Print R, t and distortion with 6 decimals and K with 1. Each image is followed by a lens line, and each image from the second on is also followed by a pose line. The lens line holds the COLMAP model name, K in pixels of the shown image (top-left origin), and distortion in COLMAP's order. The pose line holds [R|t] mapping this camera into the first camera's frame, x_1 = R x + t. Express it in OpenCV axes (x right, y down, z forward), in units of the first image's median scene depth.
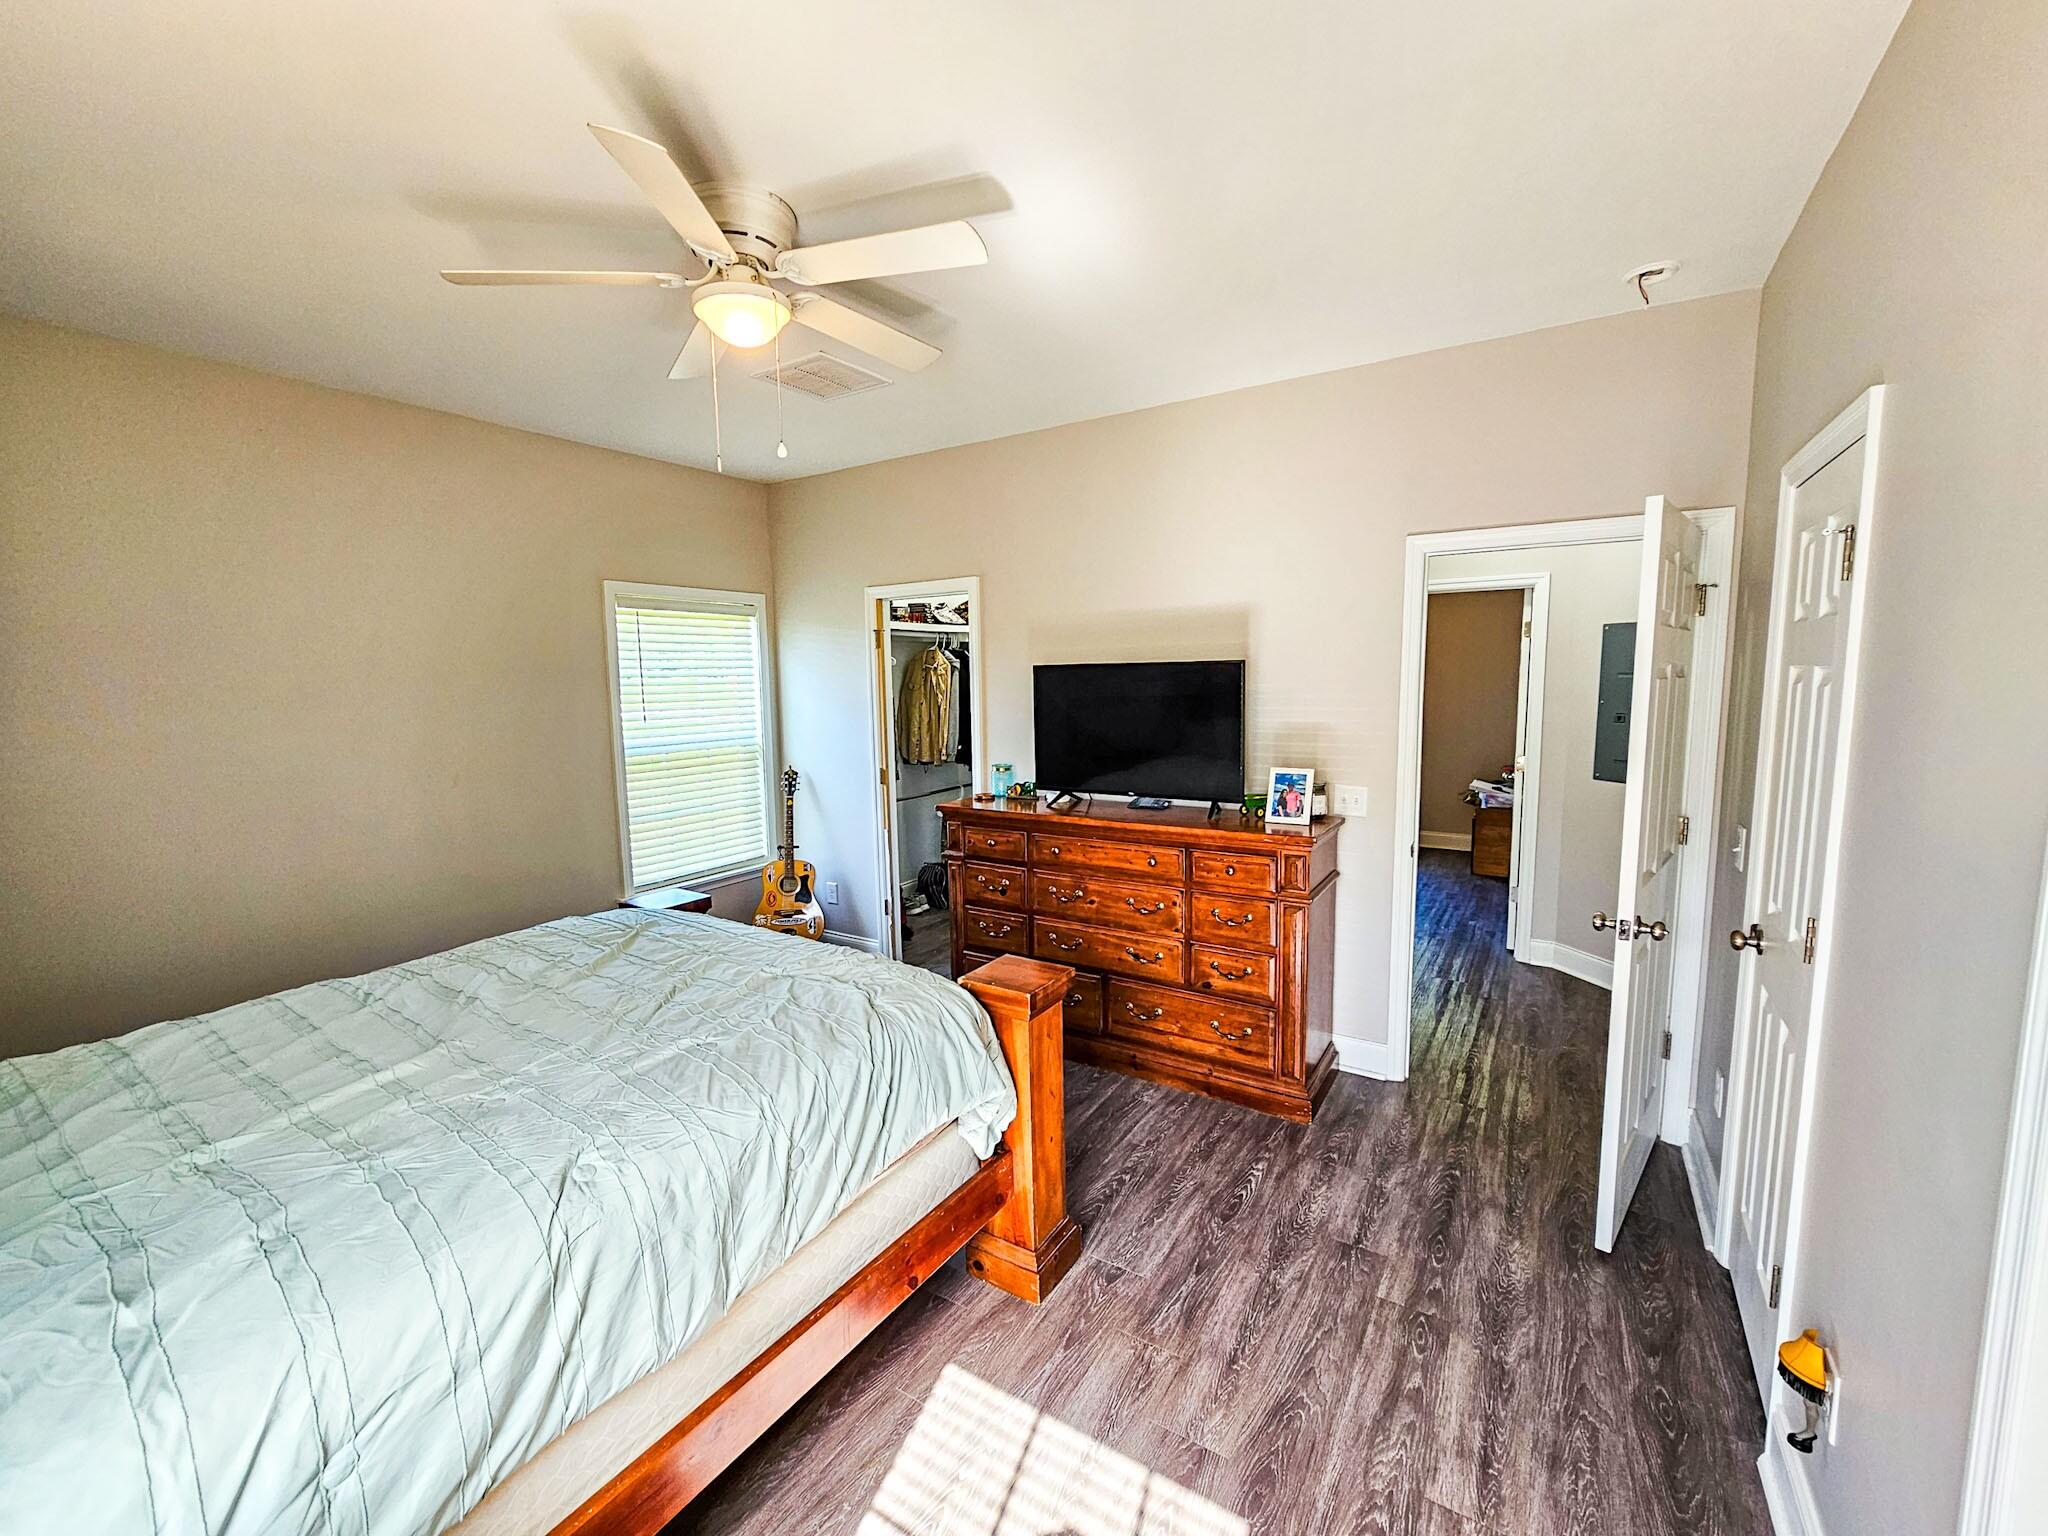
lens RADIAL K [[842.5, 0, 1018.7], [0, 842.5, 768.5], [0, 0, 1]] dist [-0.000800, 0.000026]
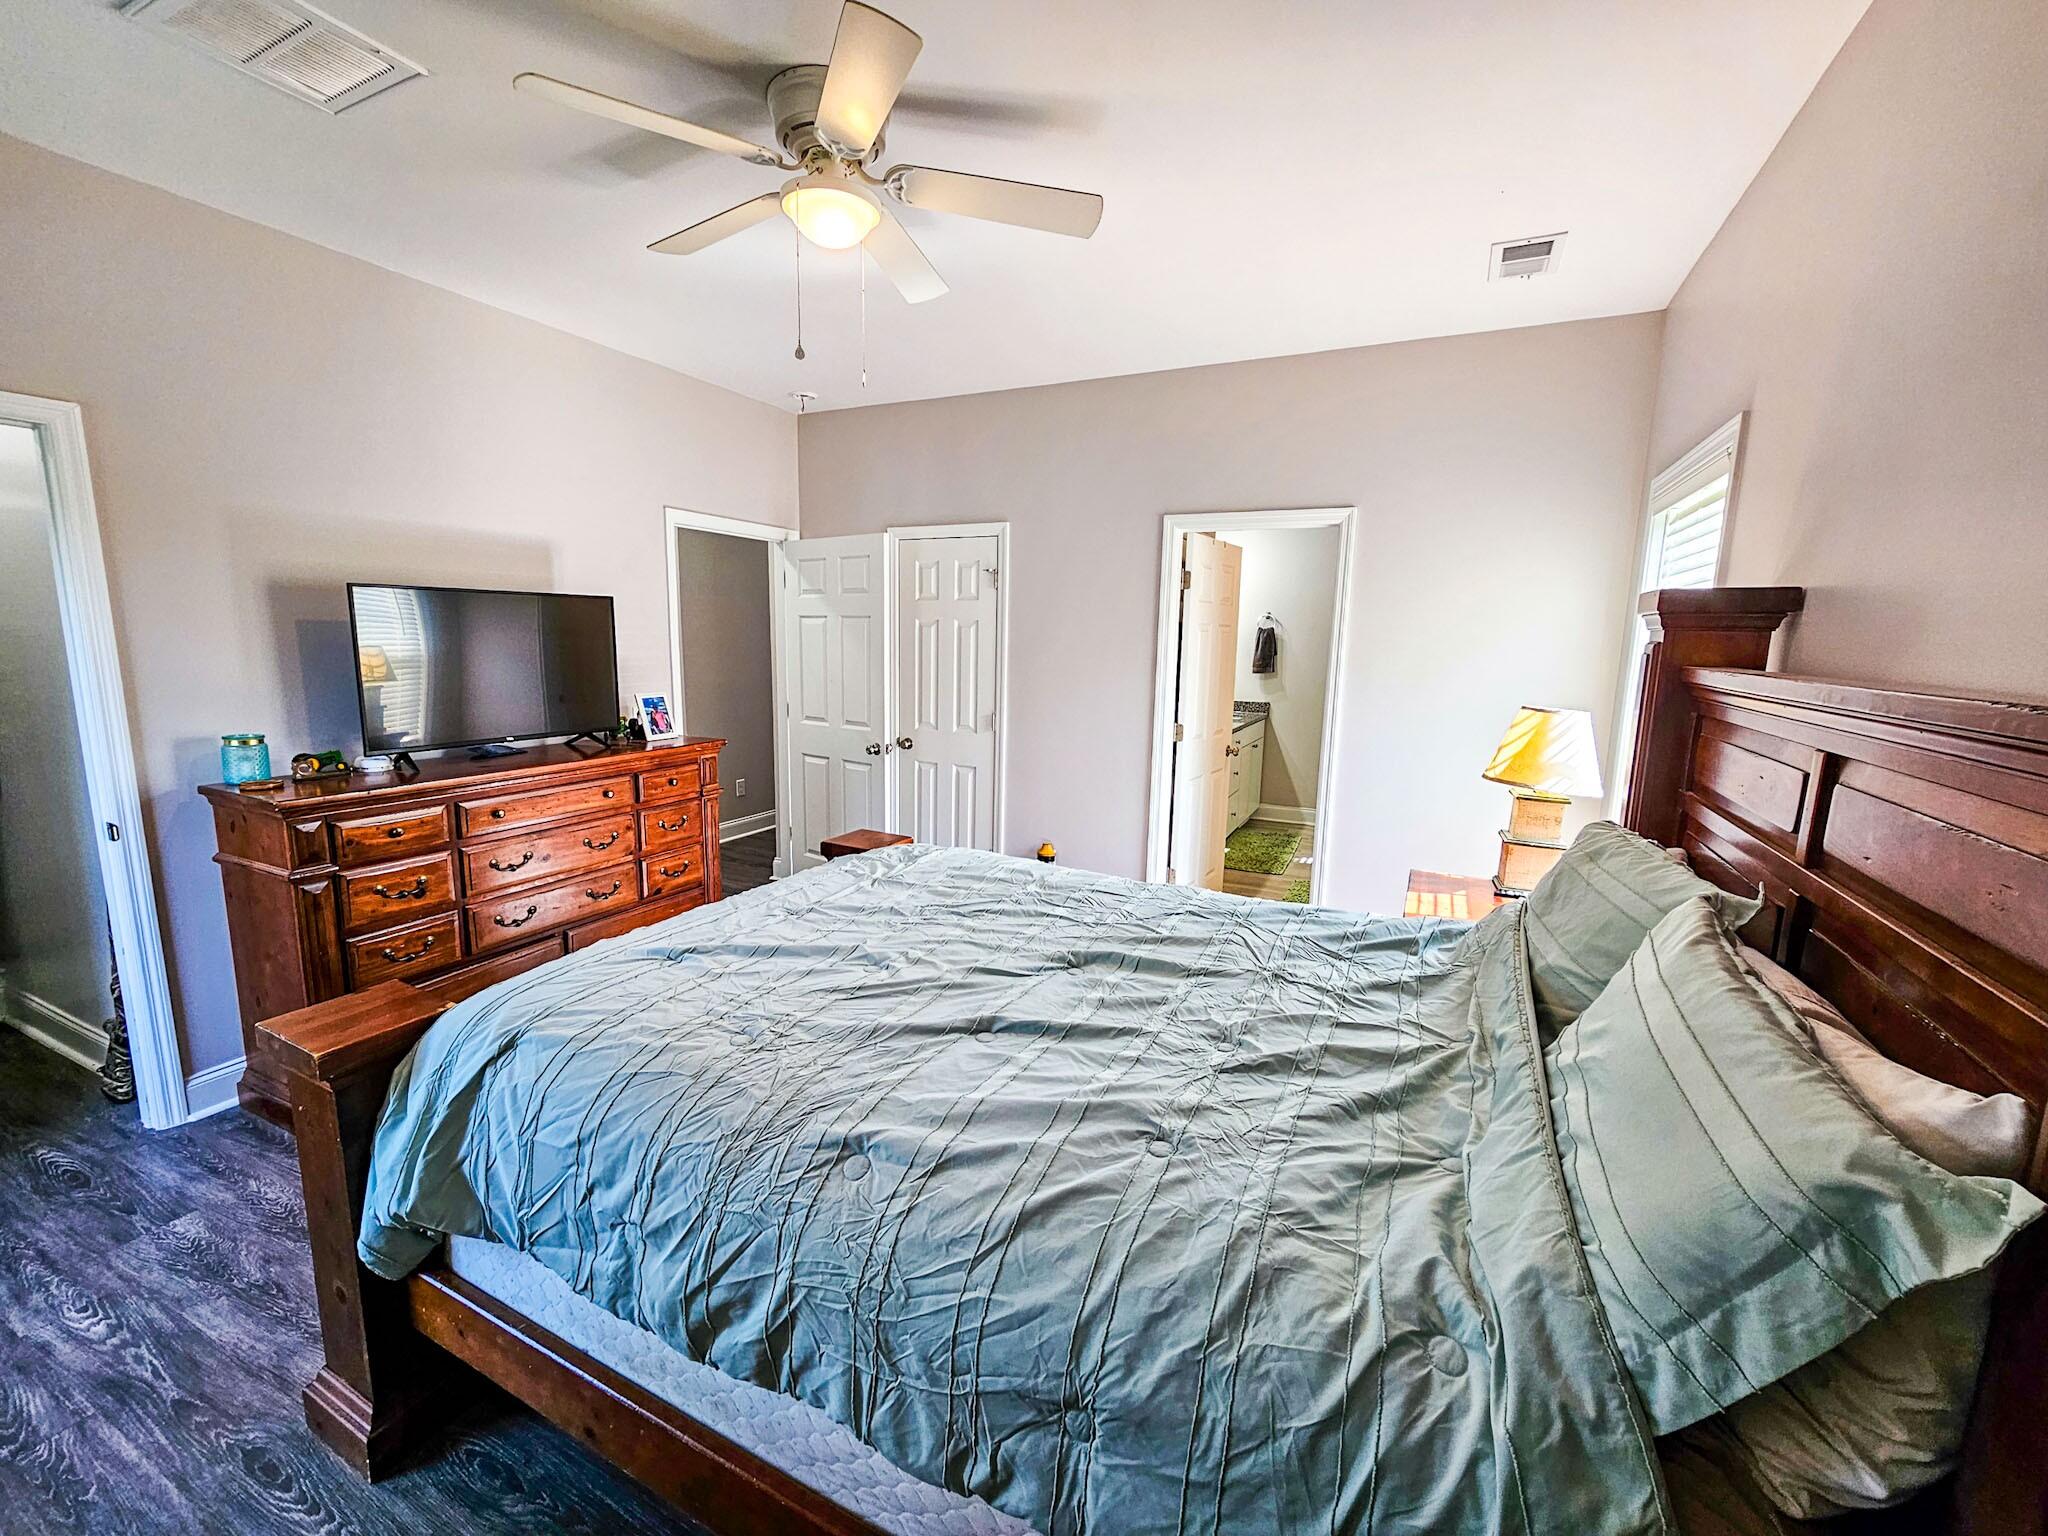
lens RADIAL K [[842.5, 0, 1018.7], [0, 842.5, 768.5], [0, 0, 1]] dist [-0.000800, 0.000026]
pose [[-0.118440, -0.143276, 0.982570, -0.901984], [0.091211, 0.983782, 0.154447, -0.031190], [-0.988763, 0.107914, -0.103451, 0.626611]]
